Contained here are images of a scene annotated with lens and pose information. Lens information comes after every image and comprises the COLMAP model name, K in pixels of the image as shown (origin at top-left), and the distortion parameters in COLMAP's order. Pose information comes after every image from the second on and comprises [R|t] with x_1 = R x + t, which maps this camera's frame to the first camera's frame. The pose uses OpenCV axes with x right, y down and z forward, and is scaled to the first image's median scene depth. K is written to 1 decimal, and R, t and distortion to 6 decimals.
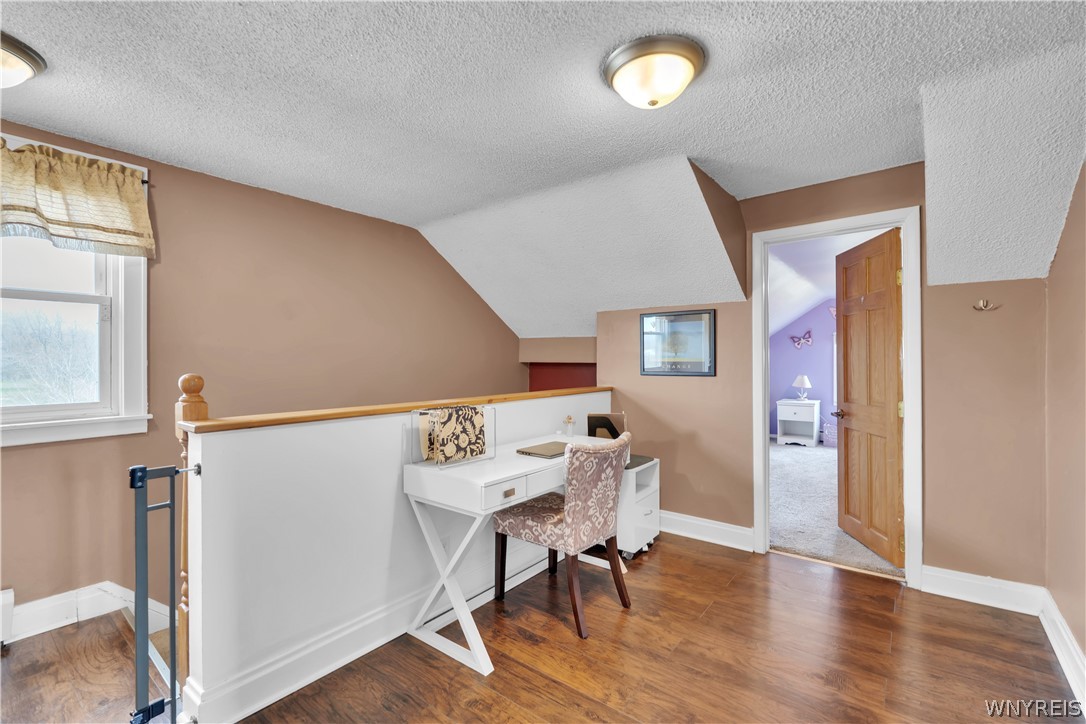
lens RADIAL K [[478.0, 0, 543.0], [0, 478.0, 362.0], [0, 0, 1]] dist [-0.004236, 0.001224]
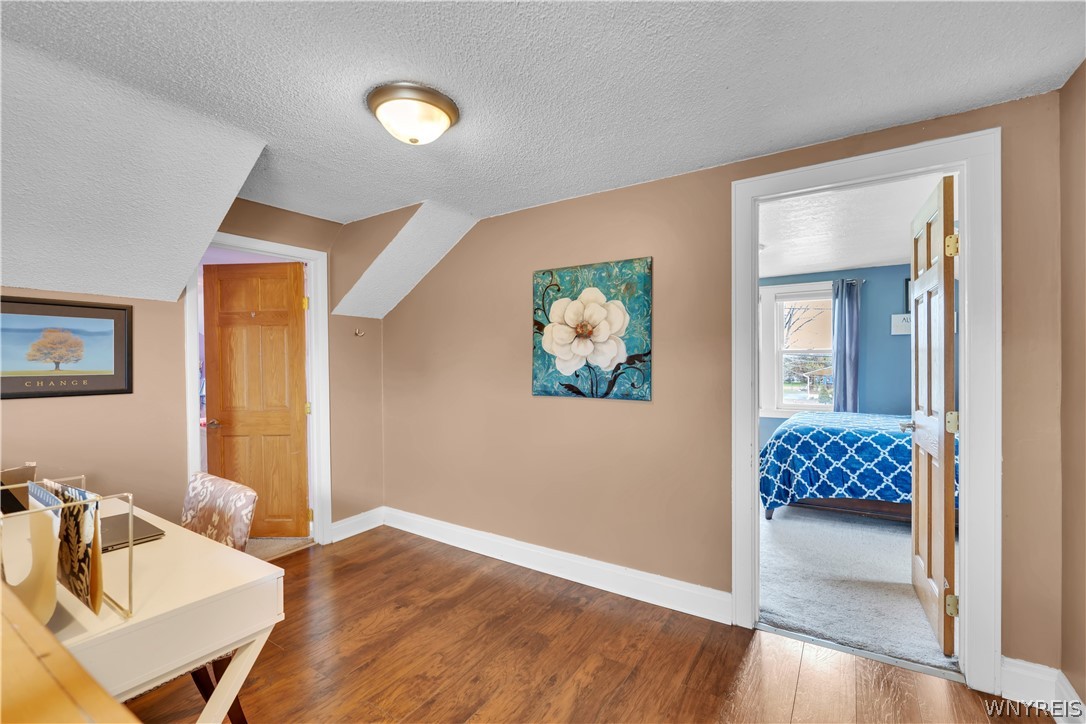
lens RADIAL K [[478.0, 0, 543.0], [0, 478.0, 362.0], [0, 0, 1]] dist [-0.004236, 0.001224]
pose [[-0.086330, 0.006554, 0.996245, -0.588791], [0.012174, 0.999911, -0.005523, -0.010967], [-0.996192, 0.011652, -0.086402, 0.526131]]
